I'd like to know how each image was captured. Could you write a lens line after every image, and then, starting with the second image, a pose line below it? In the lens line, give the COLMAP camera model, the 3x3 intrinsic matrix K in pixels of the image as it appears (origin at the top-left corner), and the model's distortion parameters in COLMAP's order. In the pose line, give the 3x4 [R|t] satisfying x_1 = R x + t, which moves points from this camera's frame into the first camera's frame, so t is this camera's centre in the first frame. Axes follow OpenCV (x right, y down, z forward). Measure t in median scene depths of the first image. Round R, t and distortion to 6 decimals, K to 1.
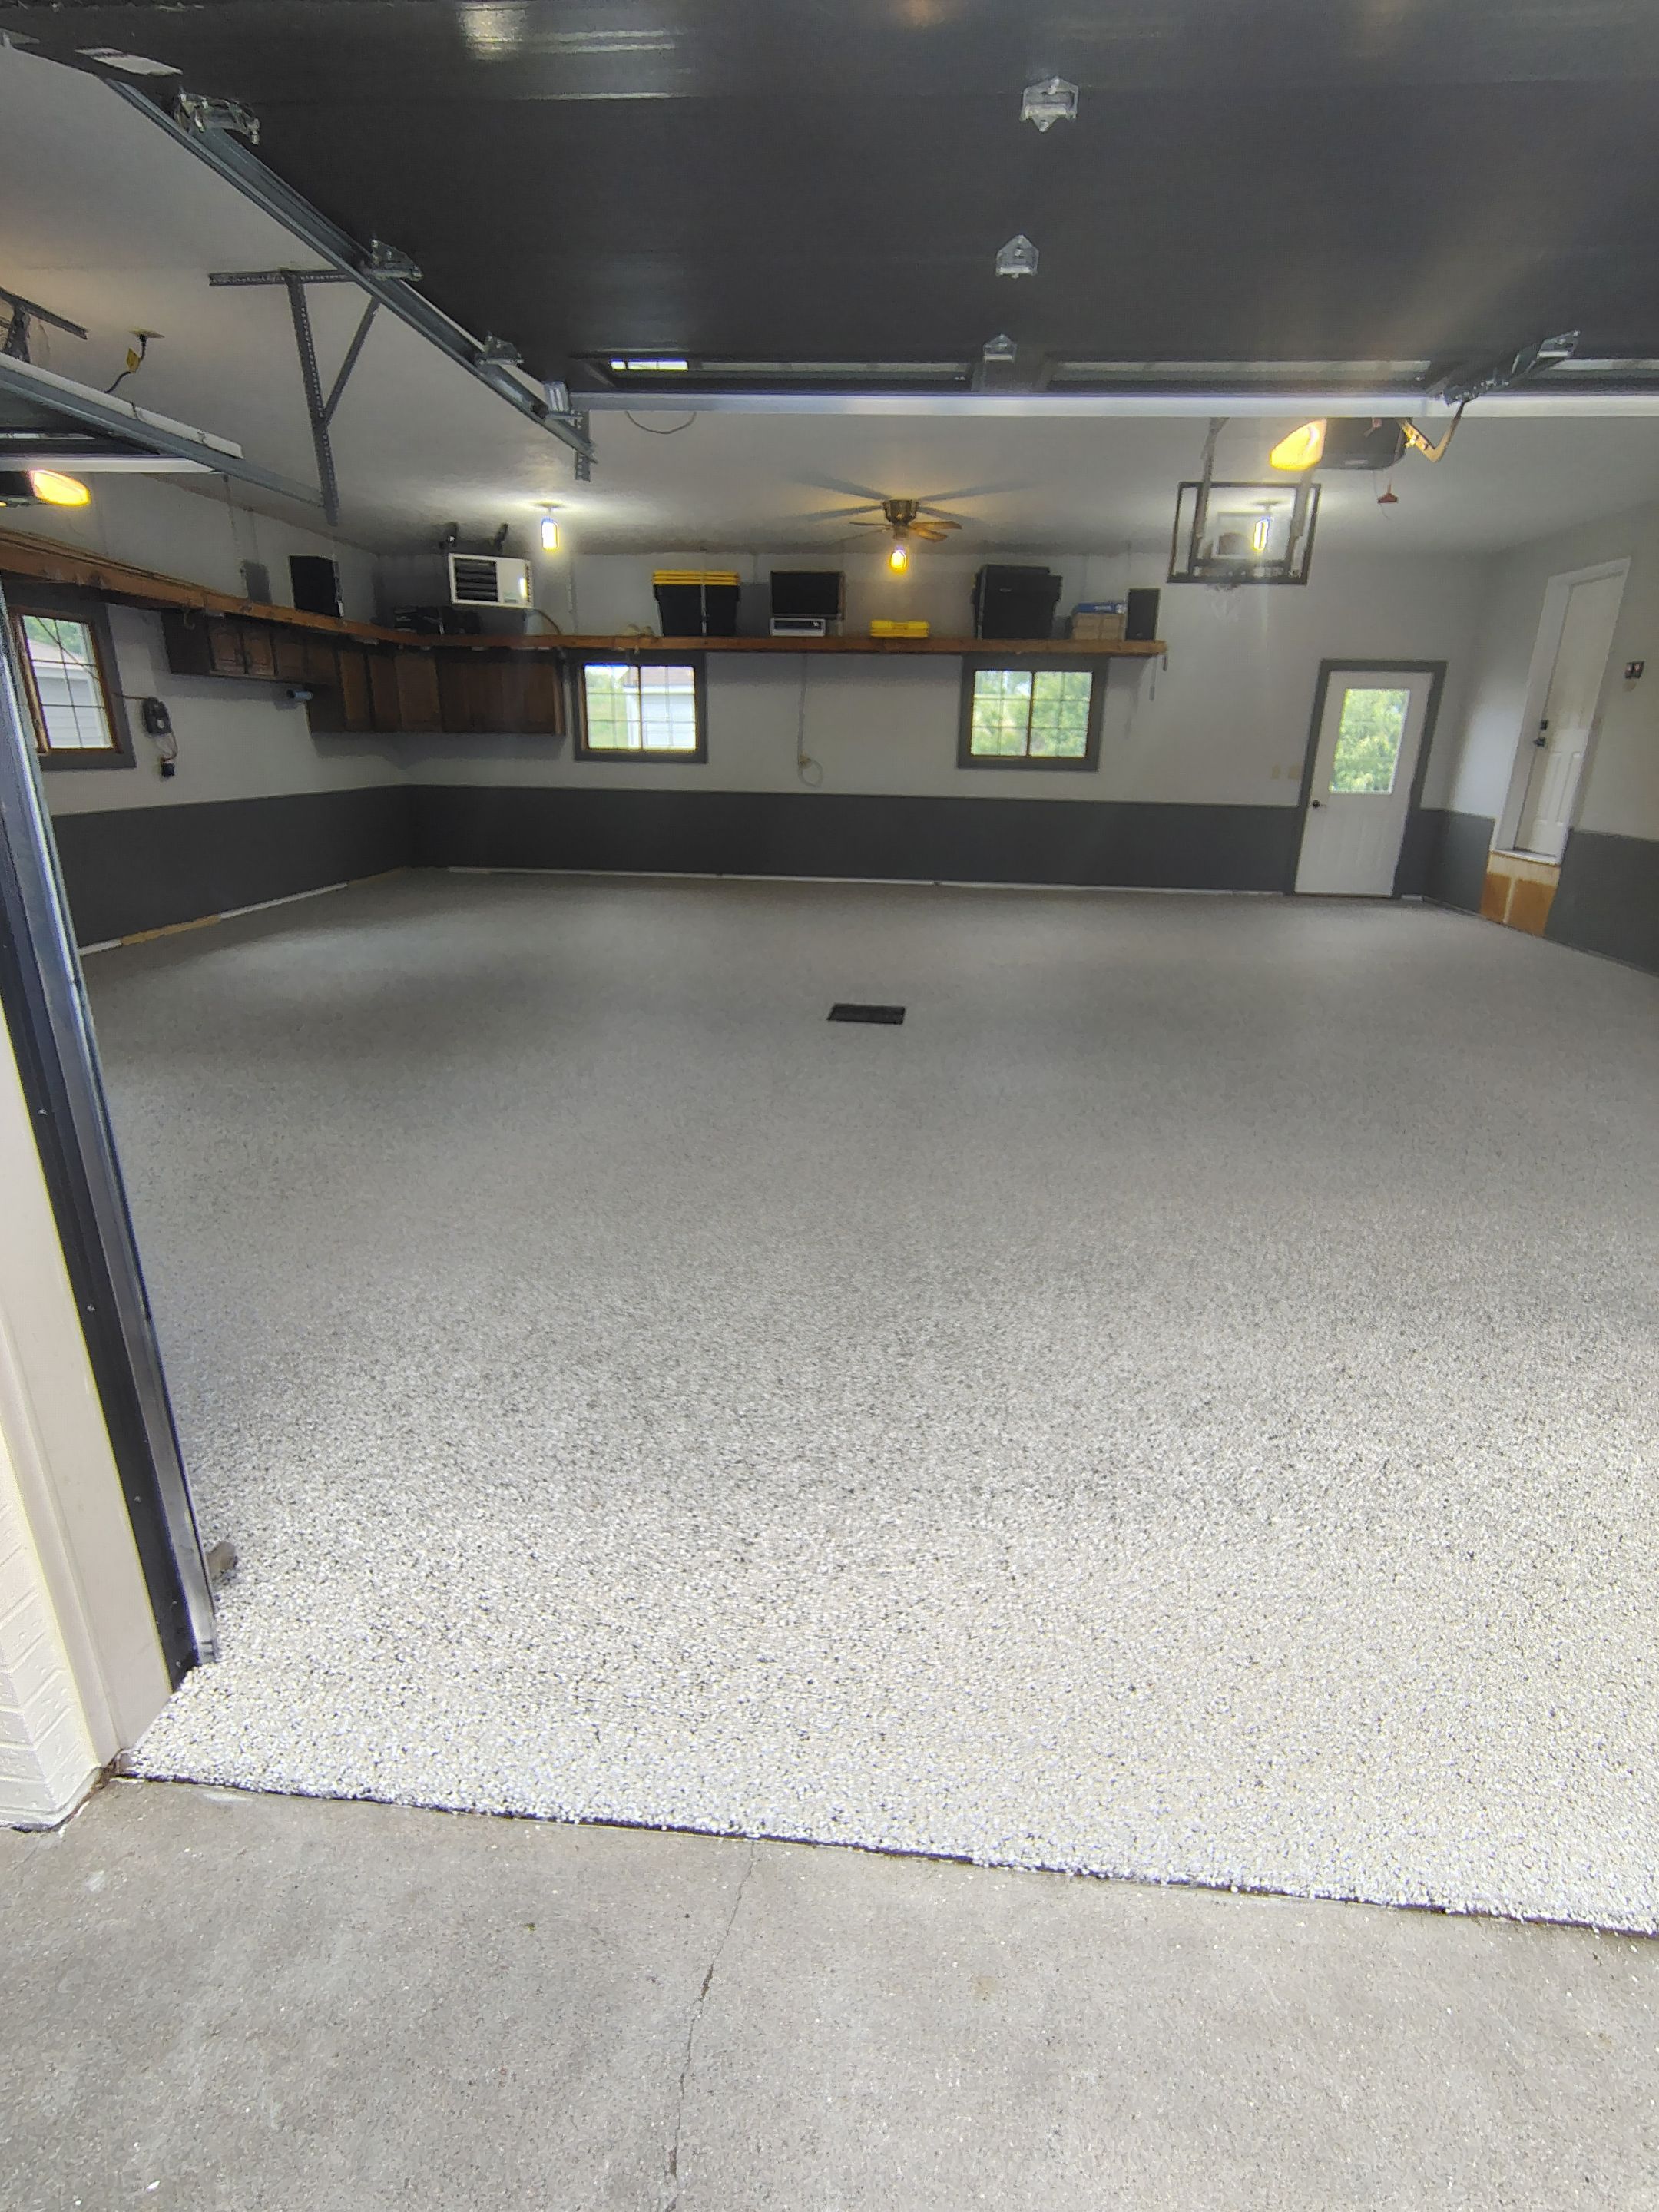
lens RADIAL K [[1022.4, 0, 839.8], [0, 1022.4, 1115.0], [0, 0, 1]] dist [-0.010728, 0.002745]
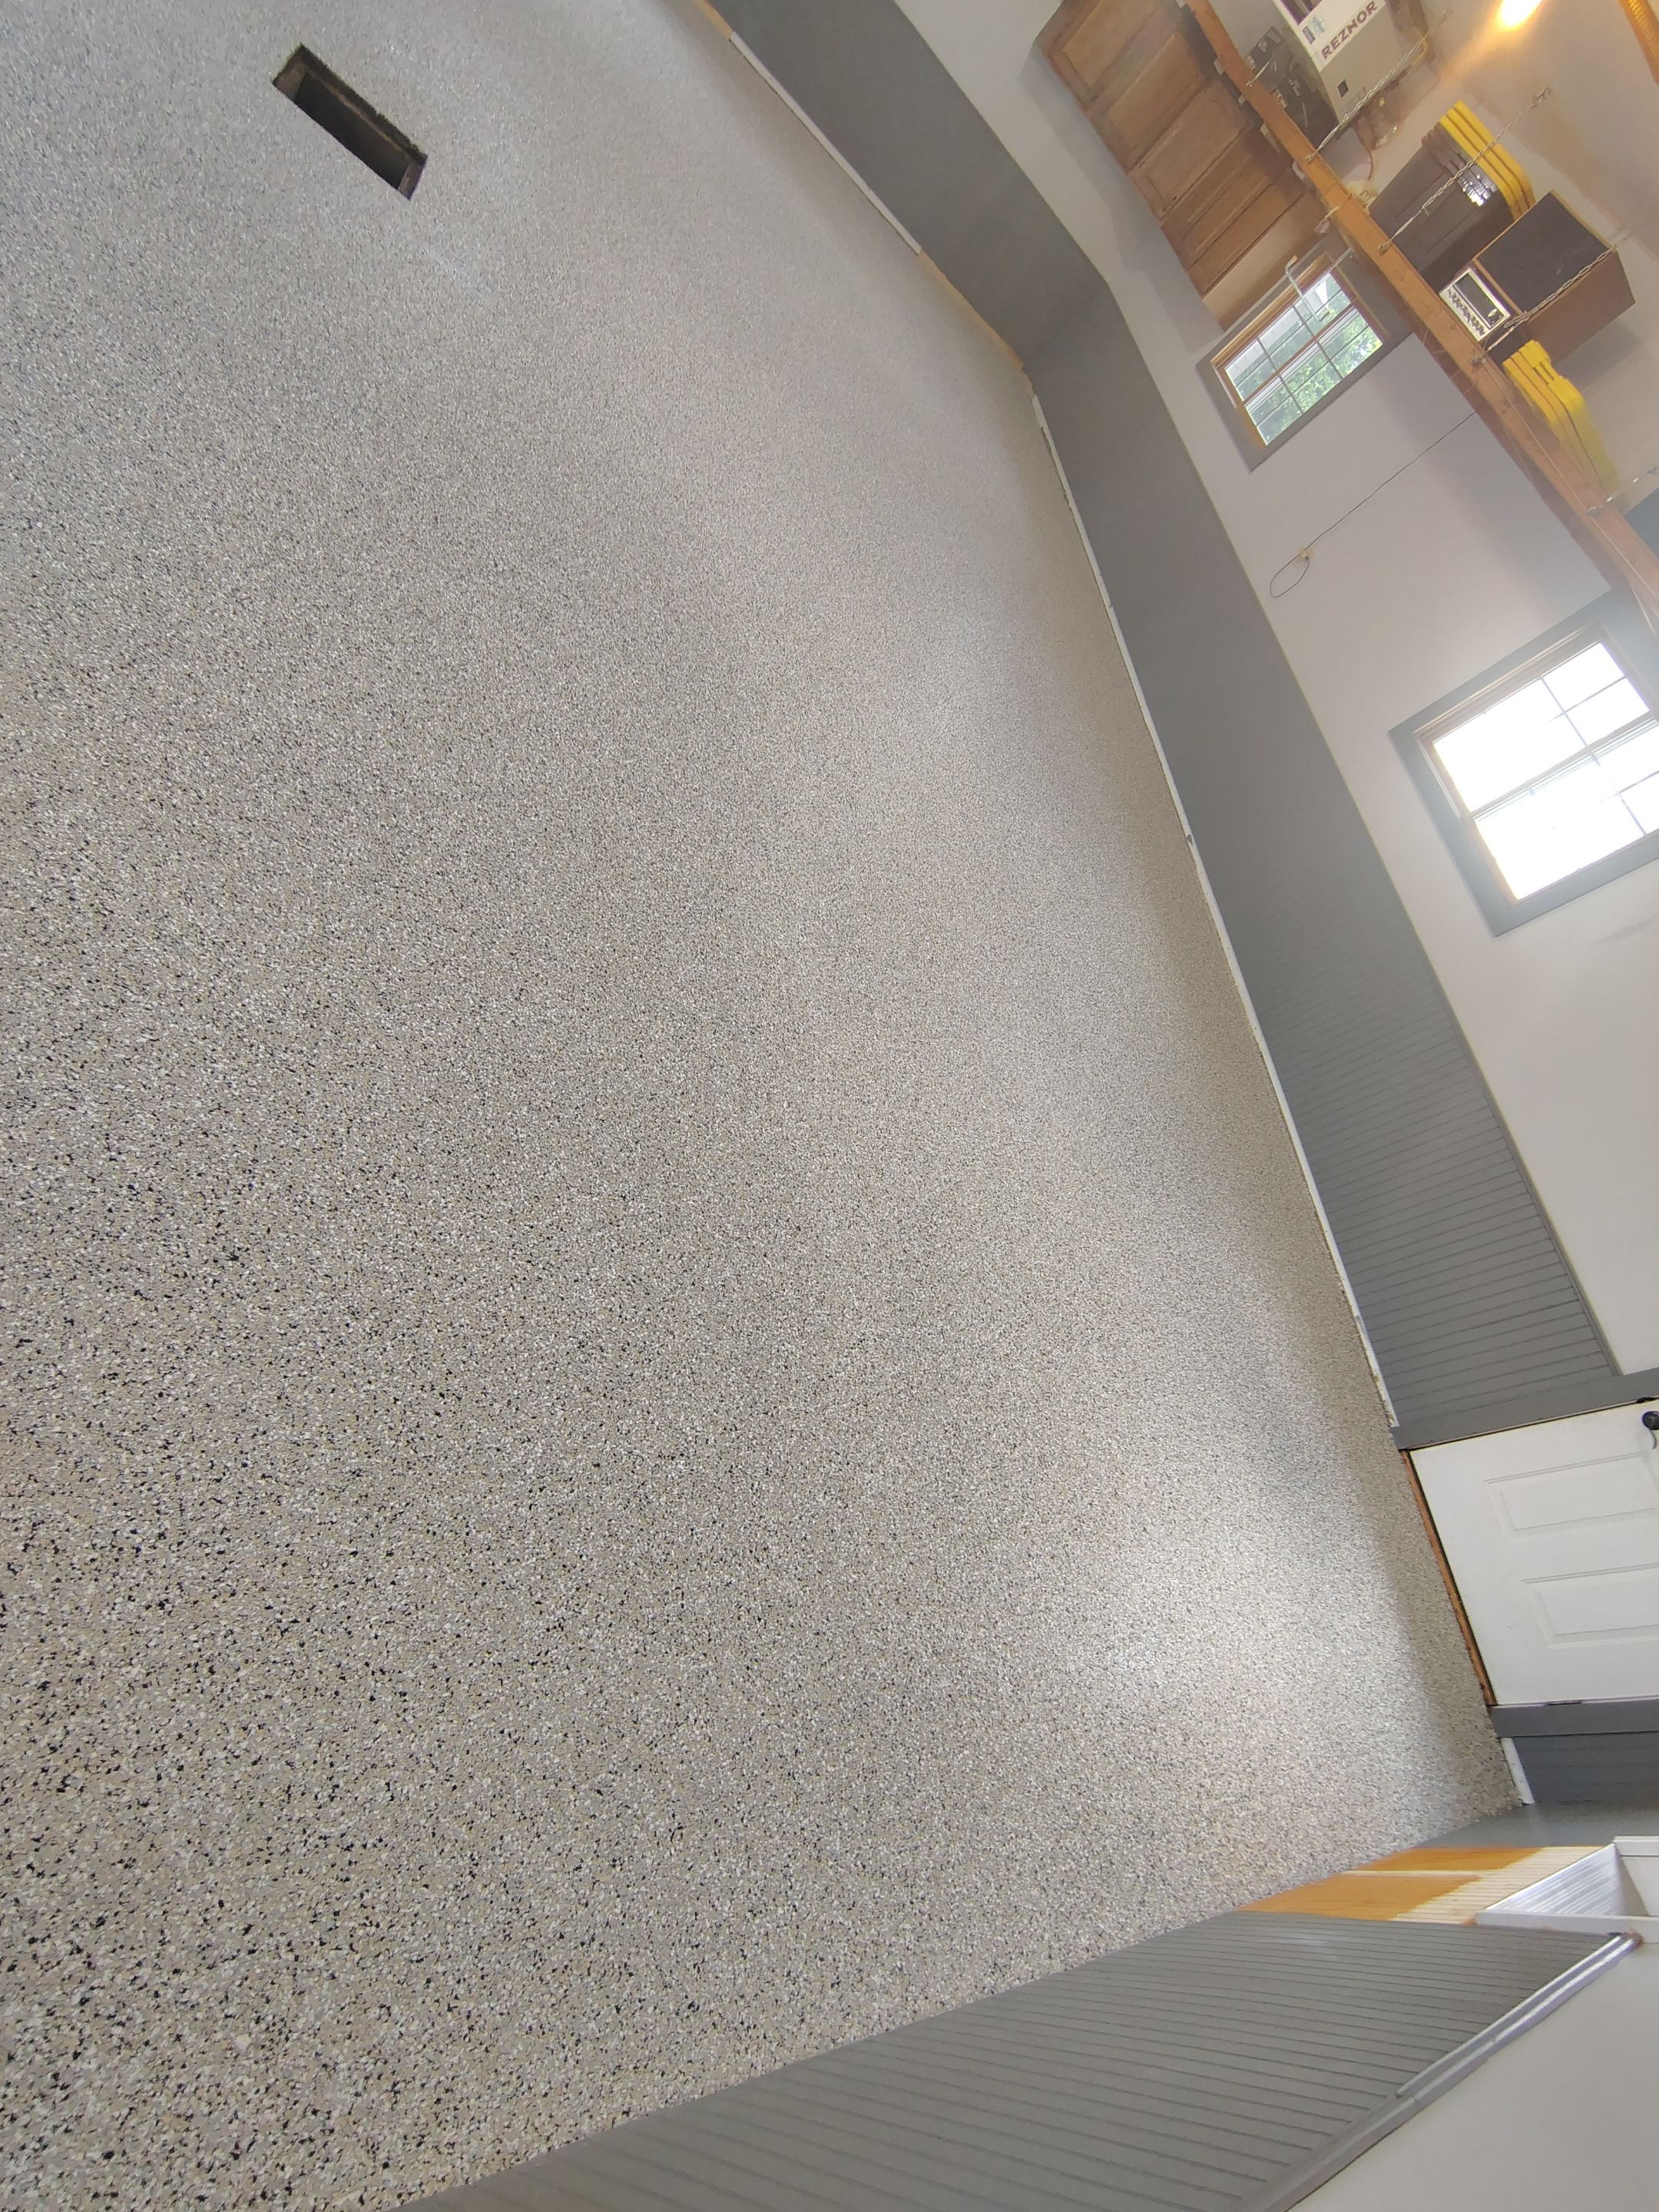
lens RADIAL K [[1022.4, 0, 829.9], [0, 1022.4, 1103.8], [0, 0, 1]] dist [-0.010728, 0.002745]
pose [[0.164573, 0.876798, -0.451819, 0.542841], [-0.878419, 0.338639, 0.337201, -0.229610], [0.448661, 0.341392, 0.825927, 0.581312]]
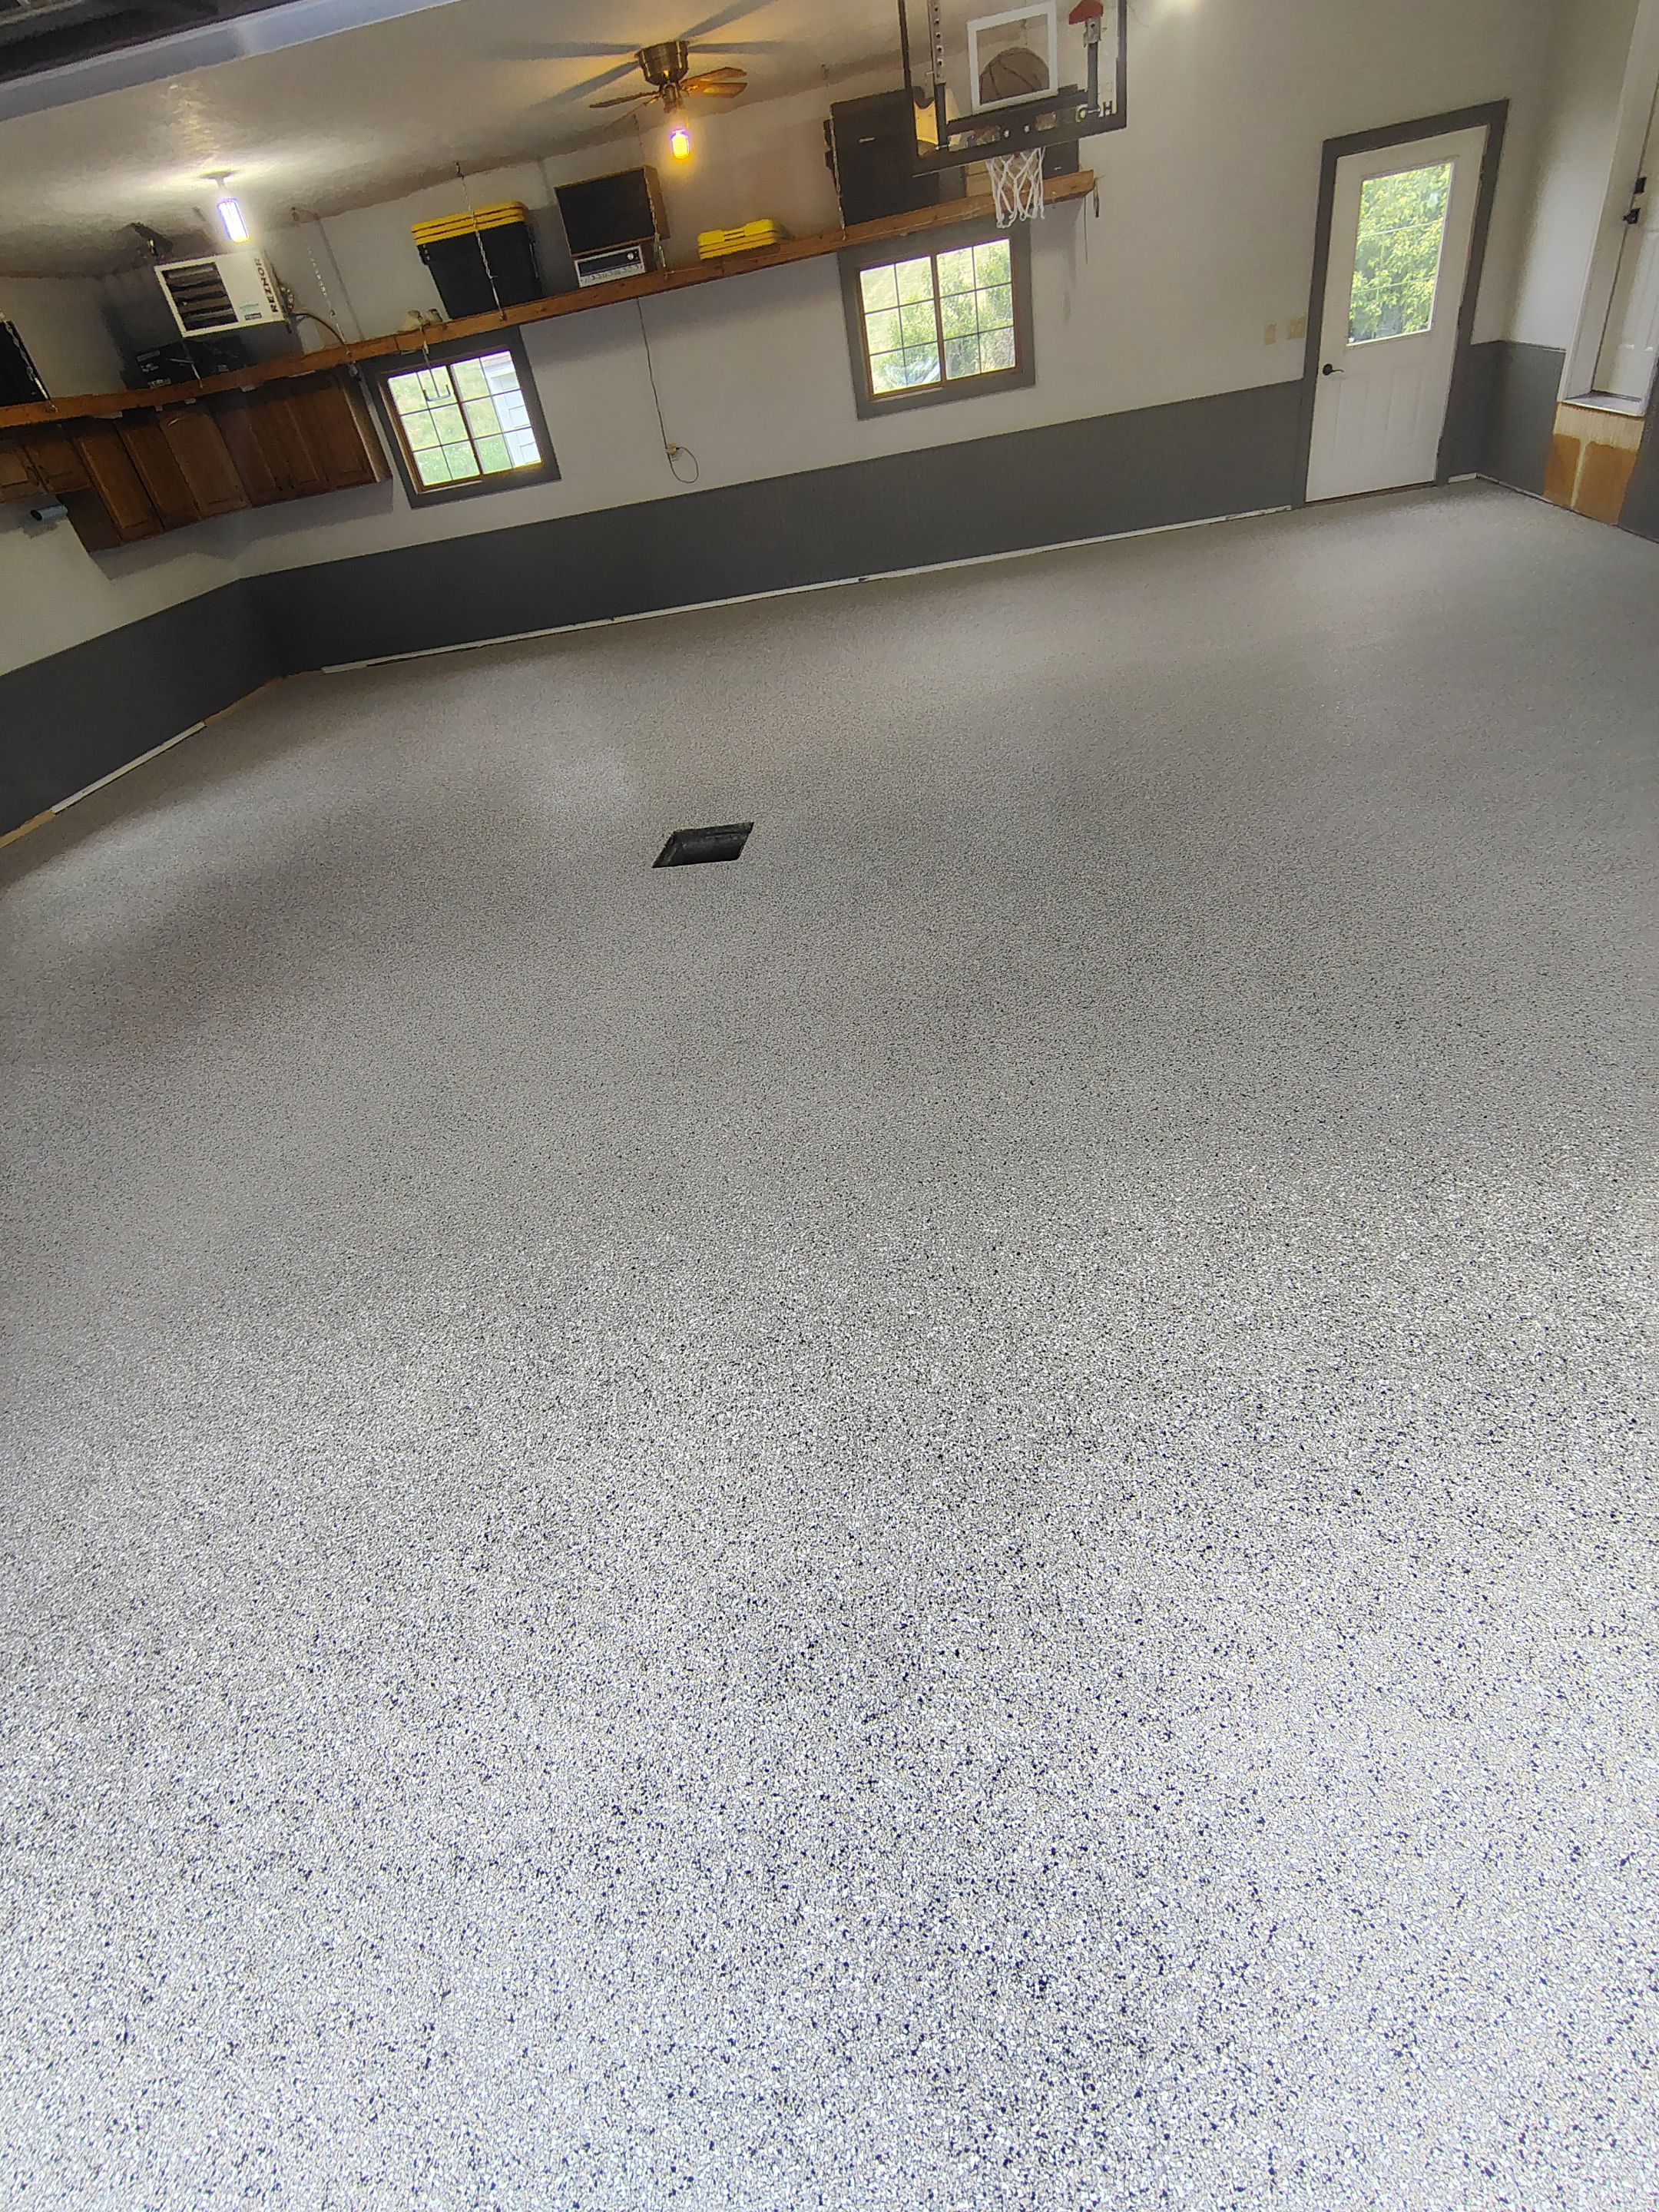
lens RADIAL K [[1022.4, 0, 835.9], [0, 1022.4, 1112.7], [0, 0, 1]] dist [-0.010728, 0.002745]
pose [[0.982454, -0.145201, -0.117055, 0.129287], [0.173700, 0.940903, 0.290740, -0.076523], [0.067921, -0.305971, 0.949615, 0.098198]]
